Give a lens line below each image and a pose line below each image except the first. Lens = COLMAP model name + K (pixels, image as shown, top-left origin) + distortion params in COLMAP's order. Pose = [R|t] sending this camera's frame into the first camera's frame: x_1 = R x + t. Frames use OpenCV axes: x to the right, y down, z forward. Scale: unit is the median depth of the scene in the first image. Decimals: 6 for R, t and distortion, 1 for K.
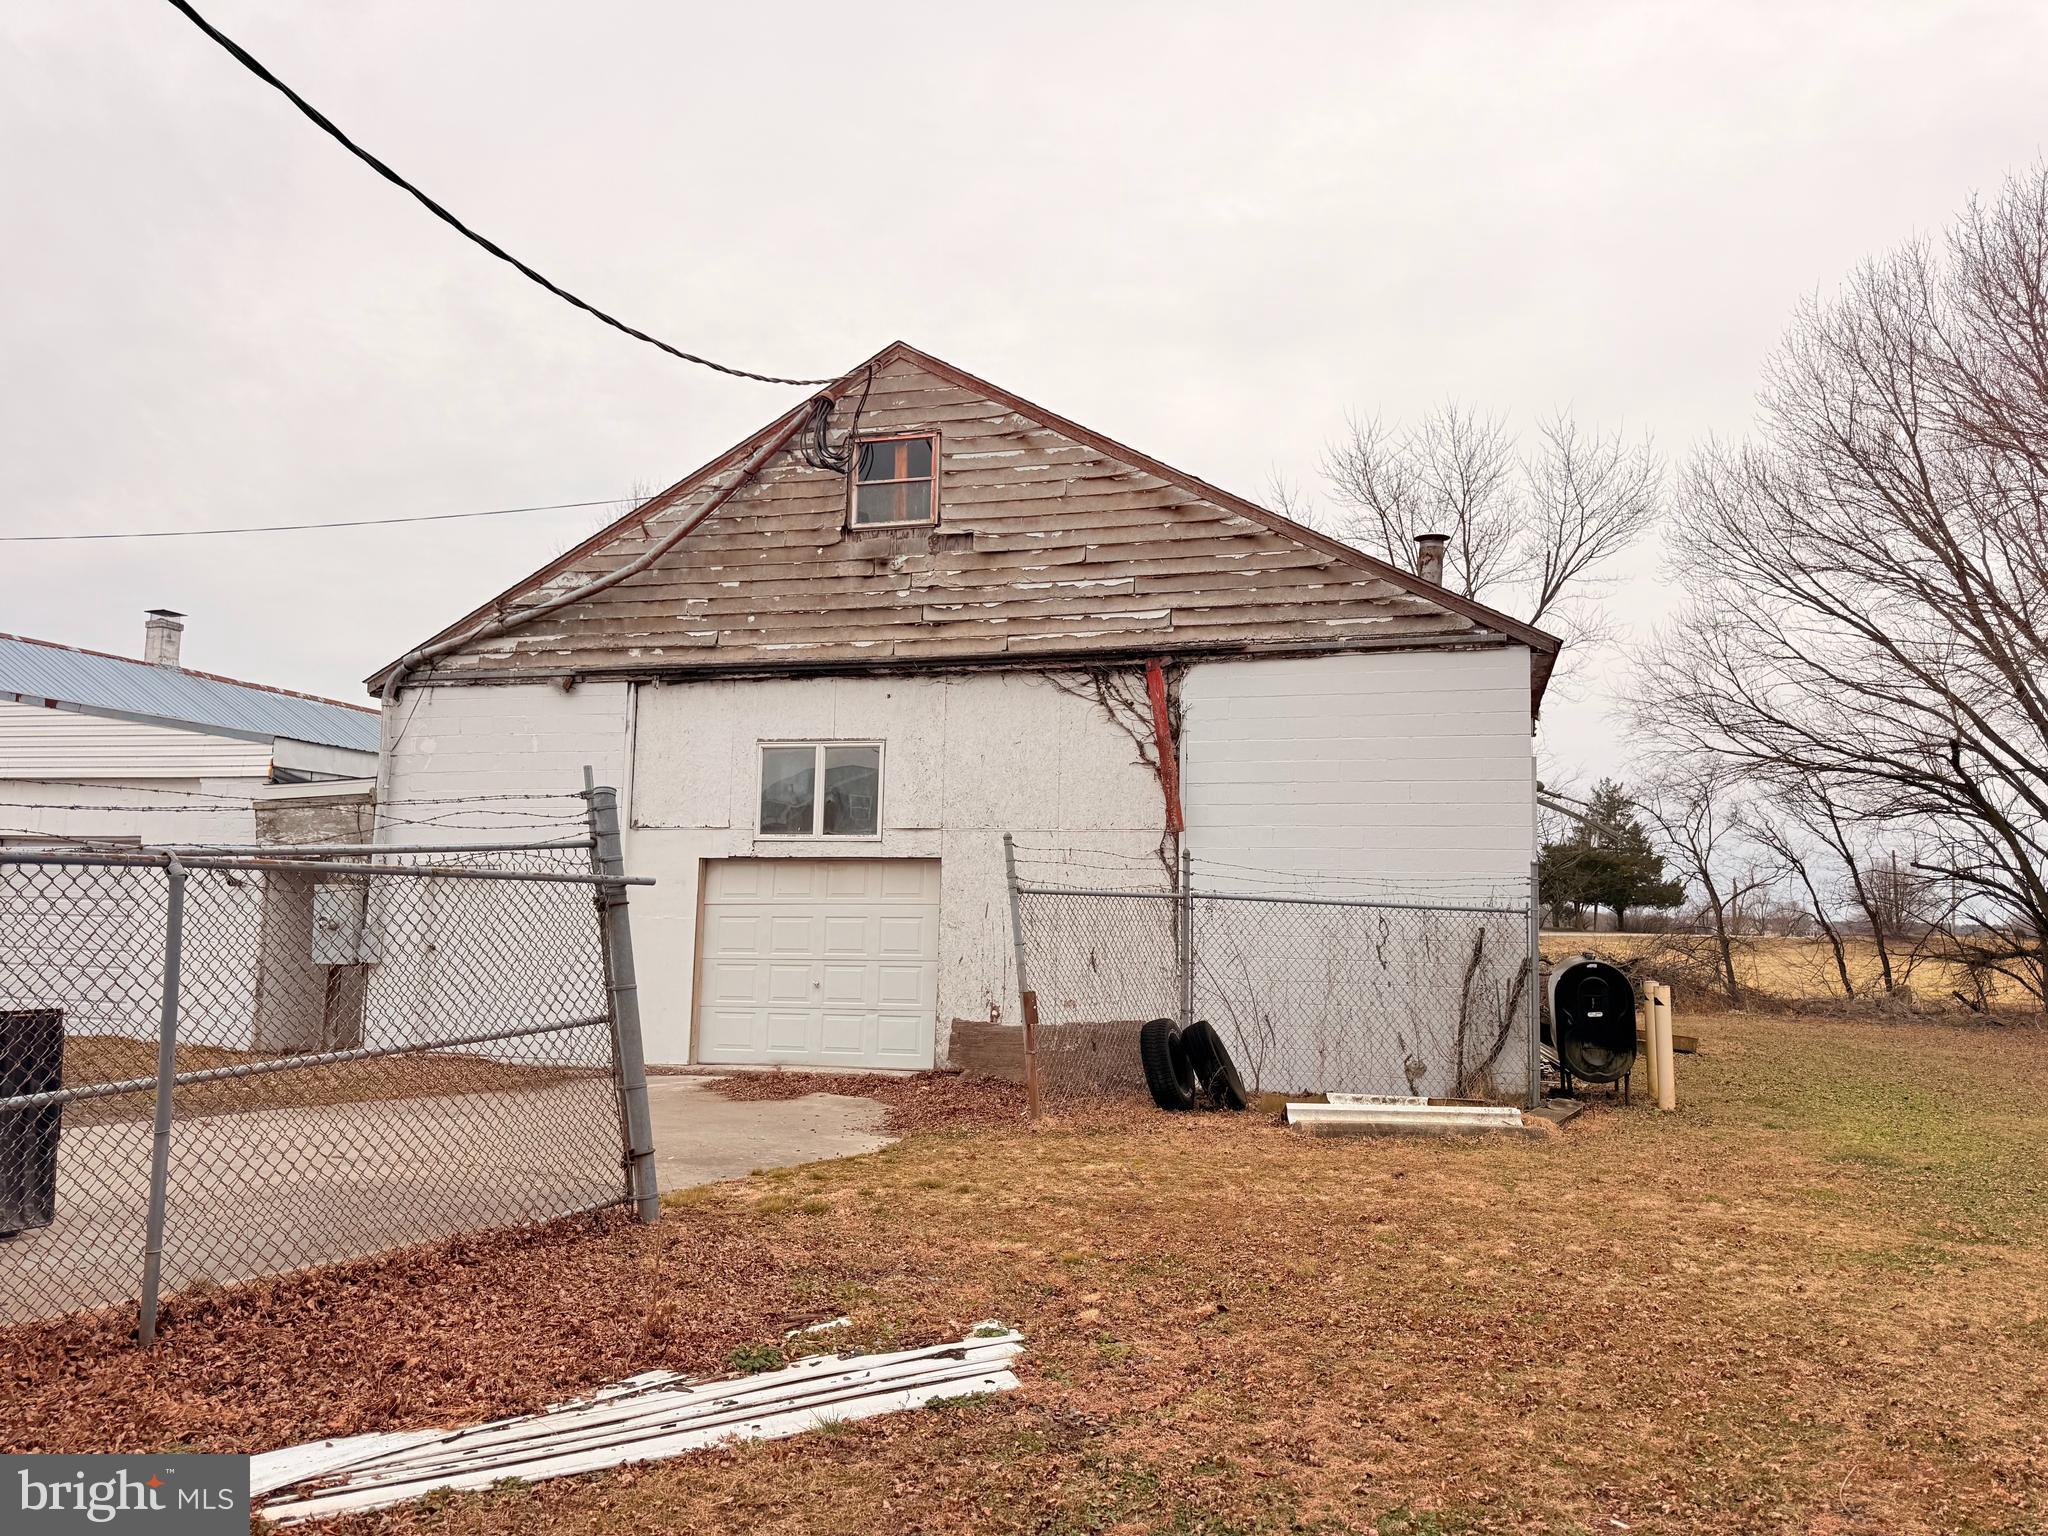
lens RADIAL K [[1438.3, 0, 1022.9], [0, 1438.3, 759.3], [0, 0, 1]] dist [0.074185, -0.077376]
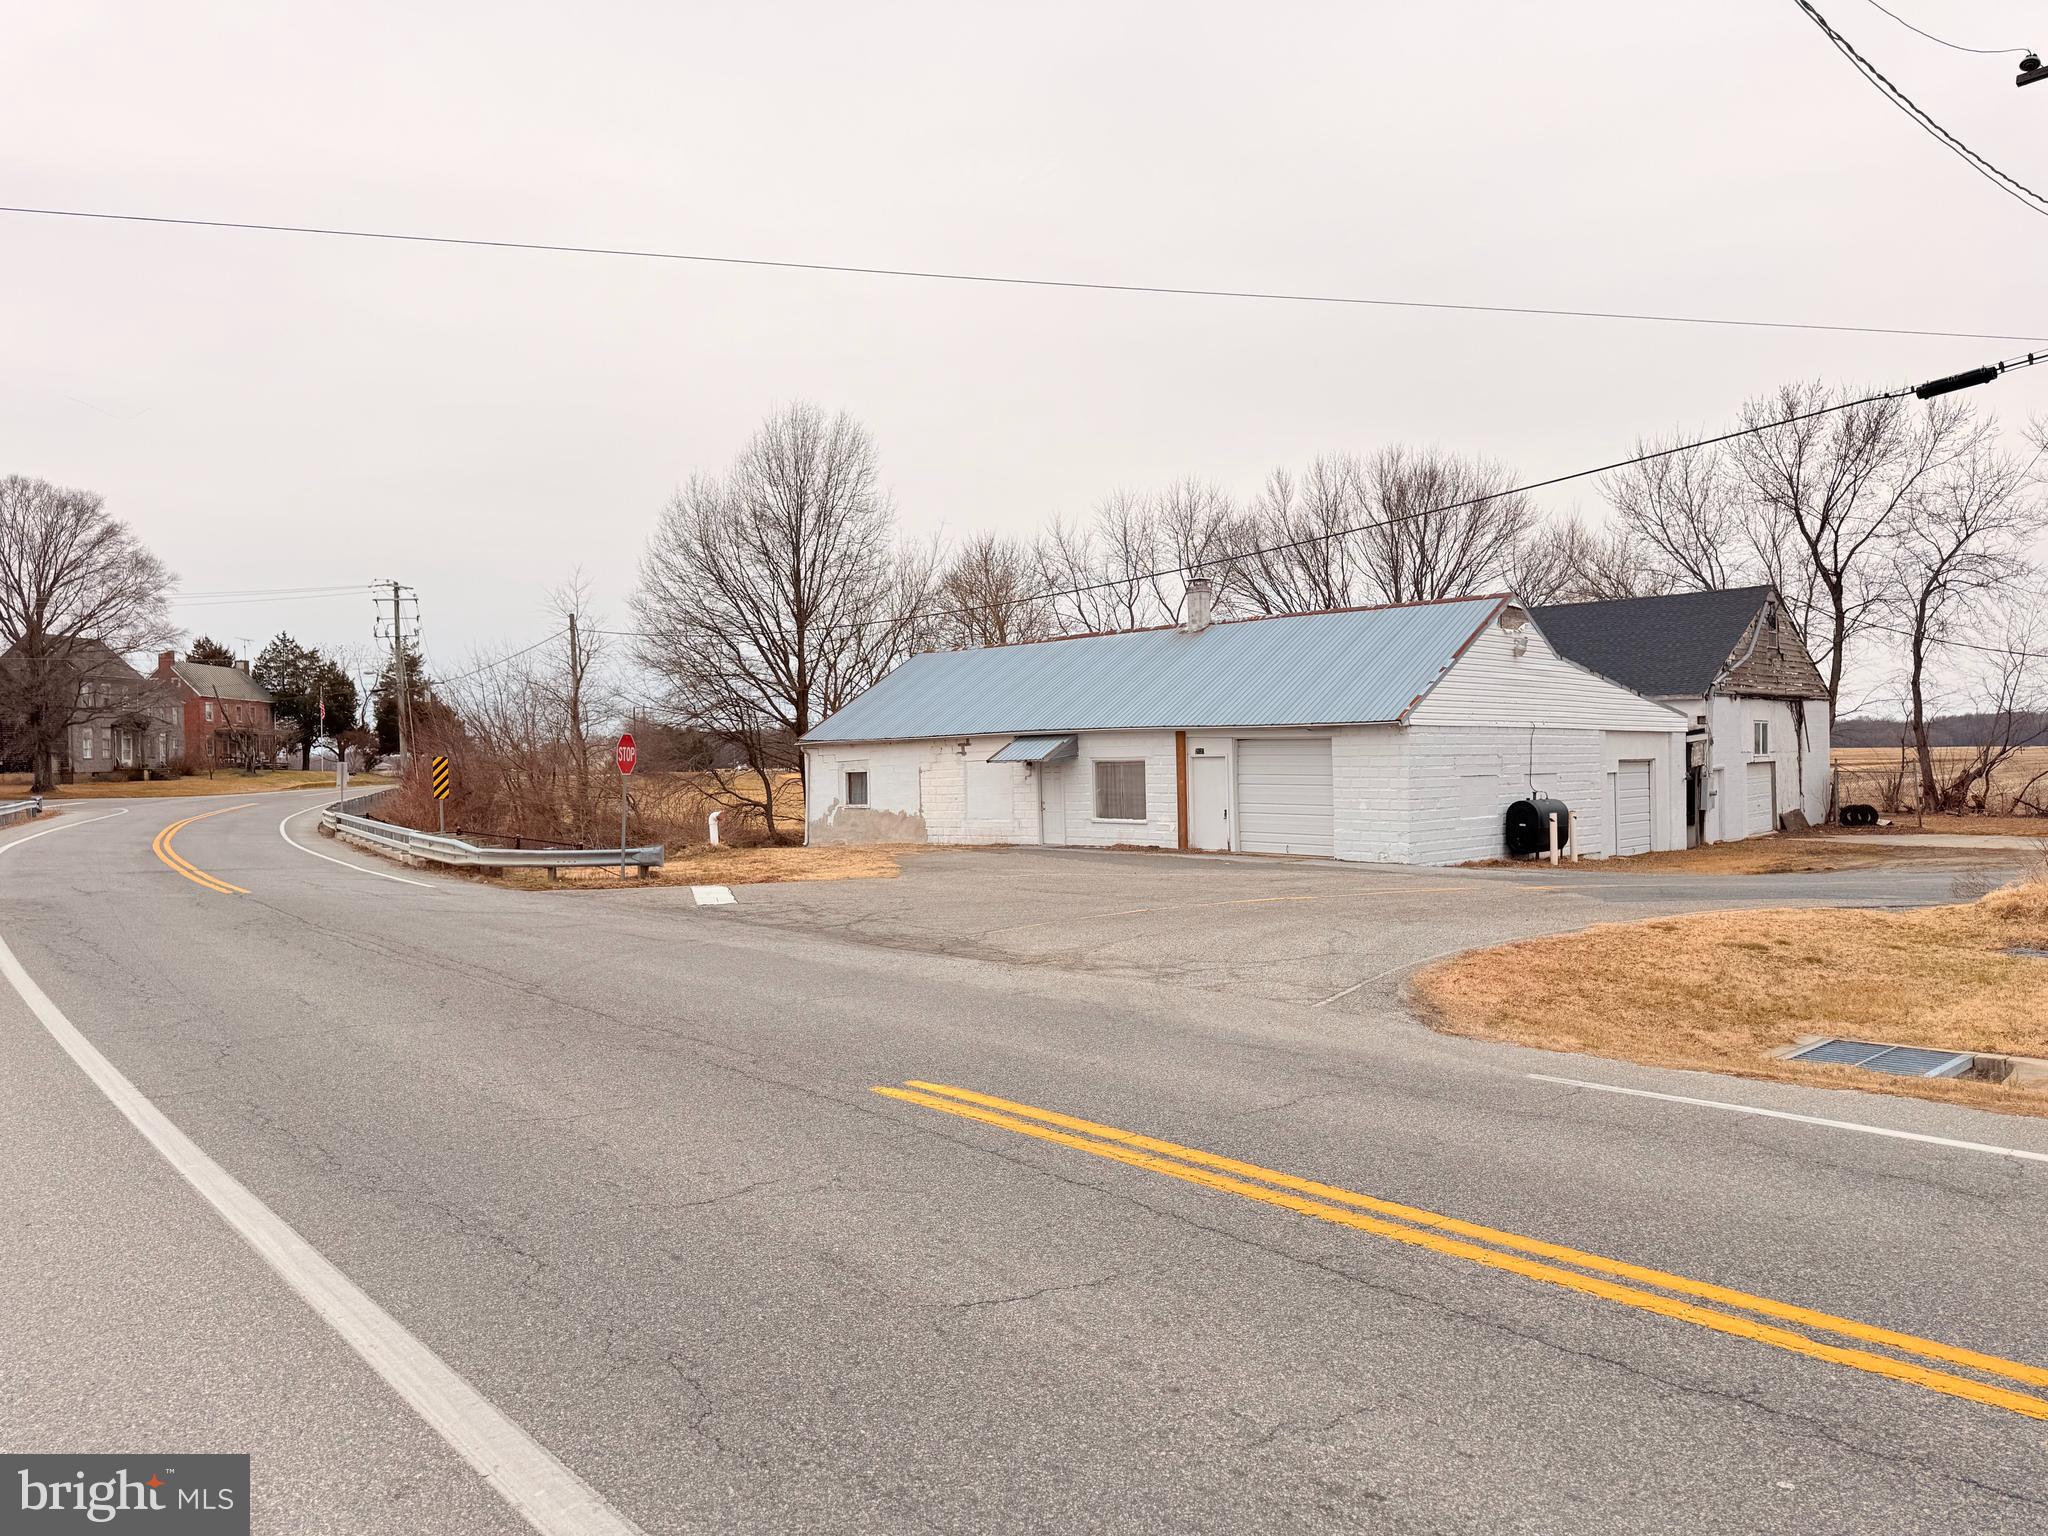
lens RADIAL K [[1438.3, 0, 1020.3], [0, 1438.3, 771.8], [0, 0, 1]] dist [0.074185, -0.077376]
pose [[0.446628, -0.036329, 0.893982, -3.424038], [-0.071835, 0.994494, 0.076302, -0.028474], [-0.891832, -0.098298, 0.441559, 1.033988]]
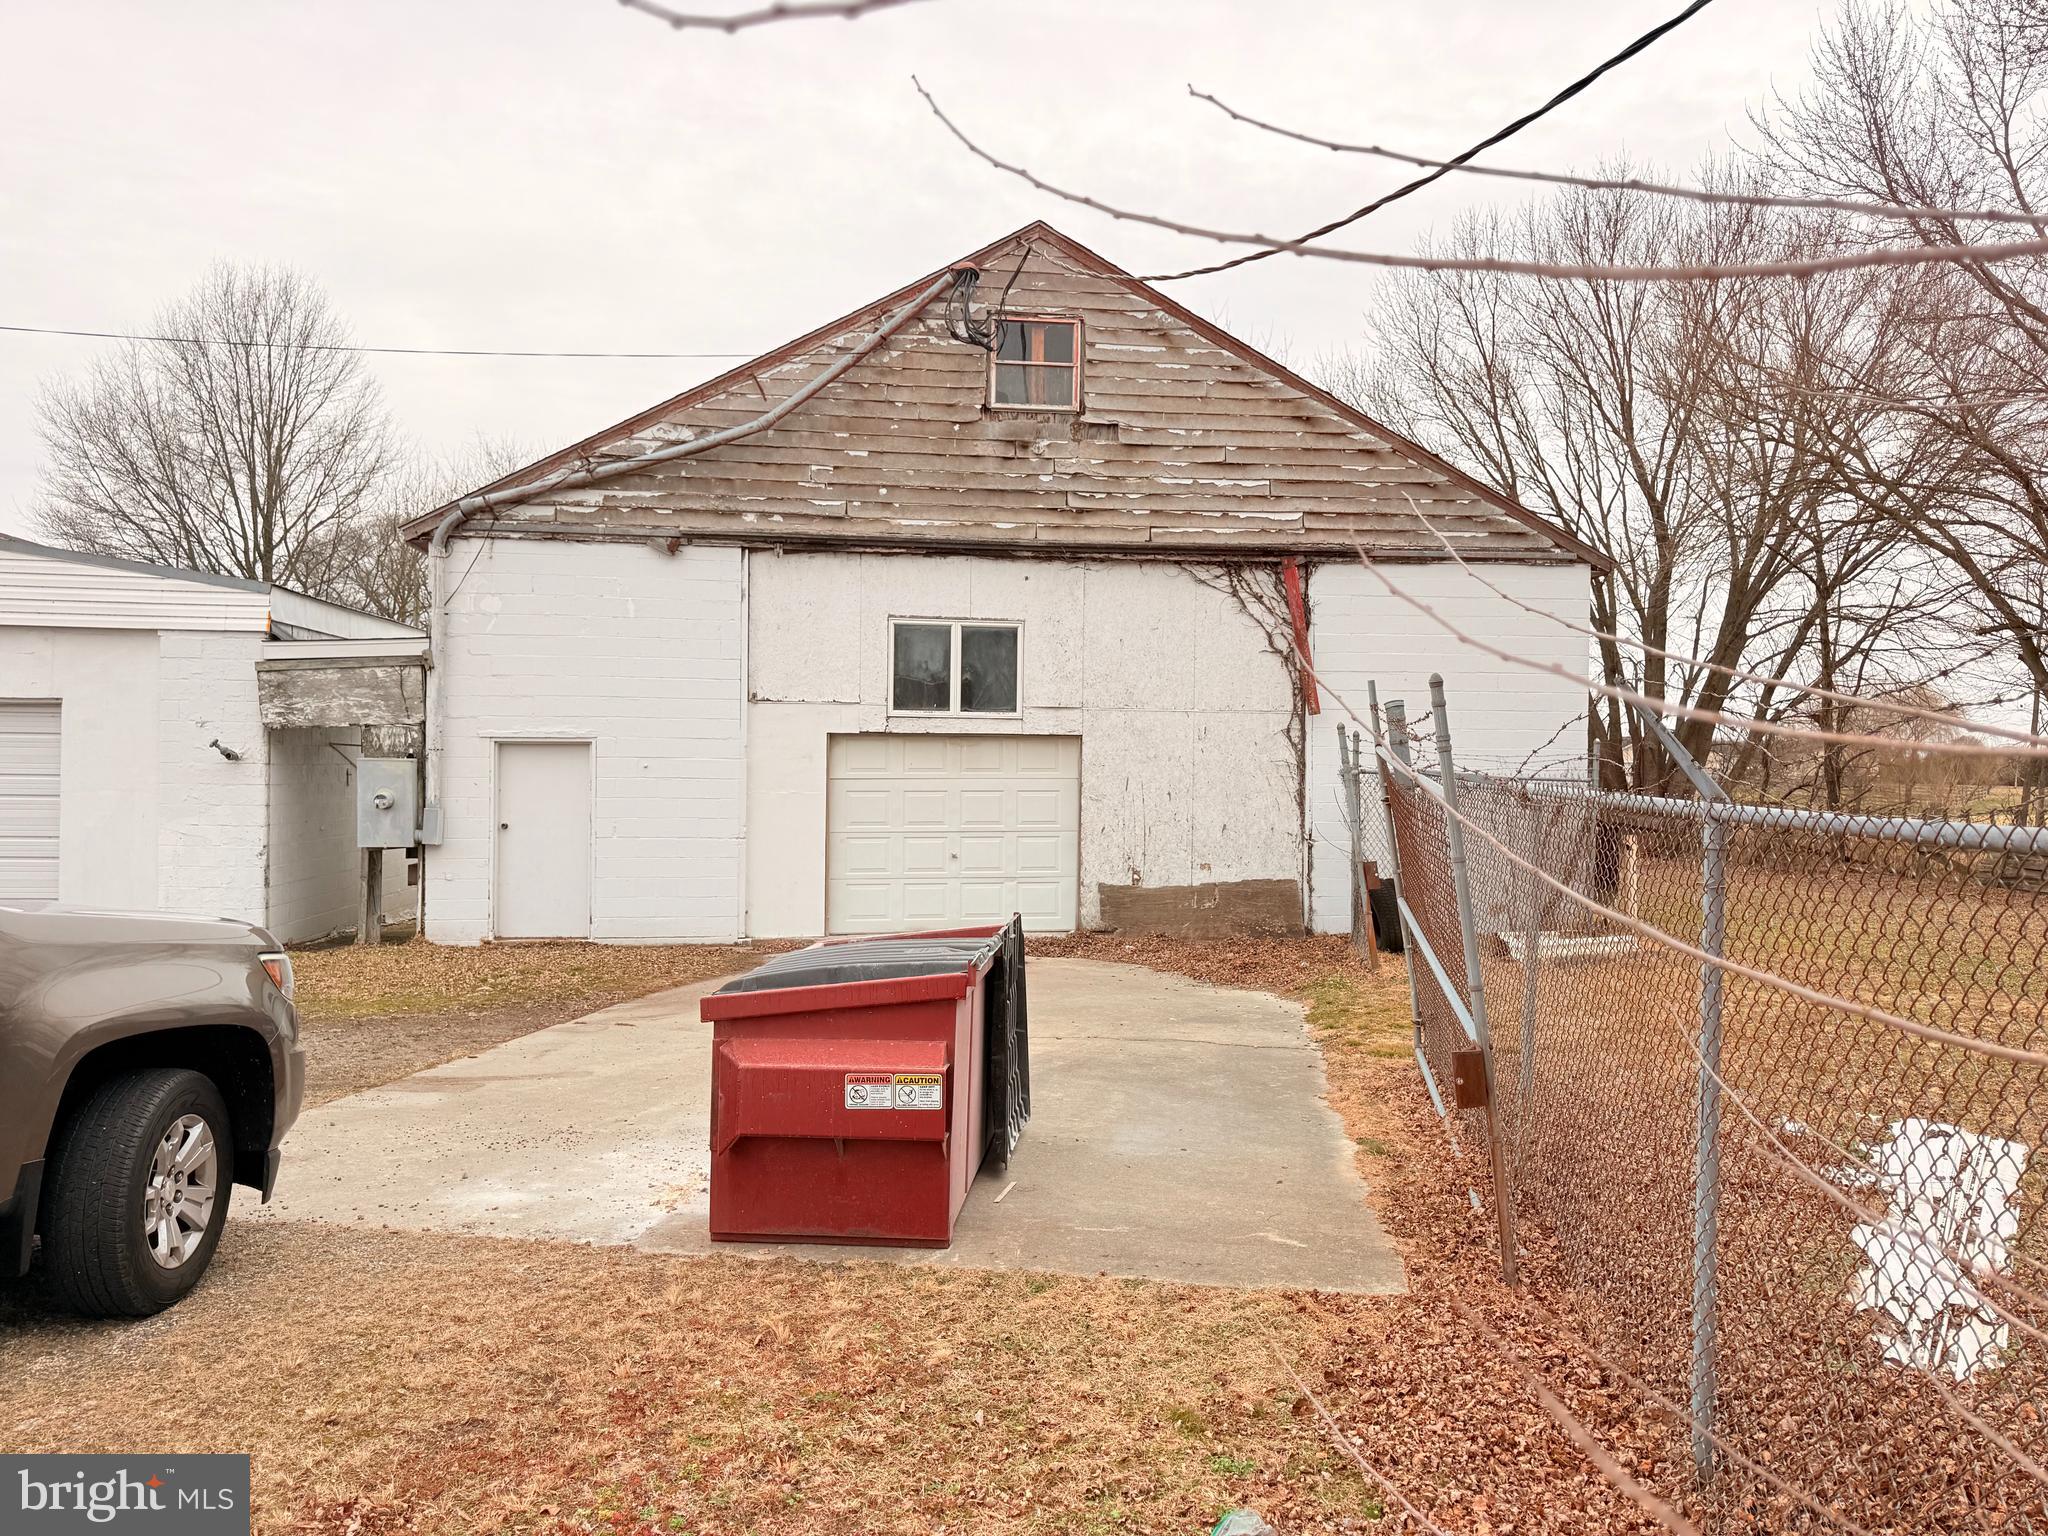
lens RADIAL K [[1438.3, 0, 1016.3], [0, 1438.3, 768.2], [0, 0, 1]] dist [0.074185, -0.077376]
pose [[0.921165, -0.008151, 0.389087, -0.502917], [-0.036656, 0.993519, 0.107596, -0.019210], [-0.387442, -0.113376, 0.914896, 0.042960]]
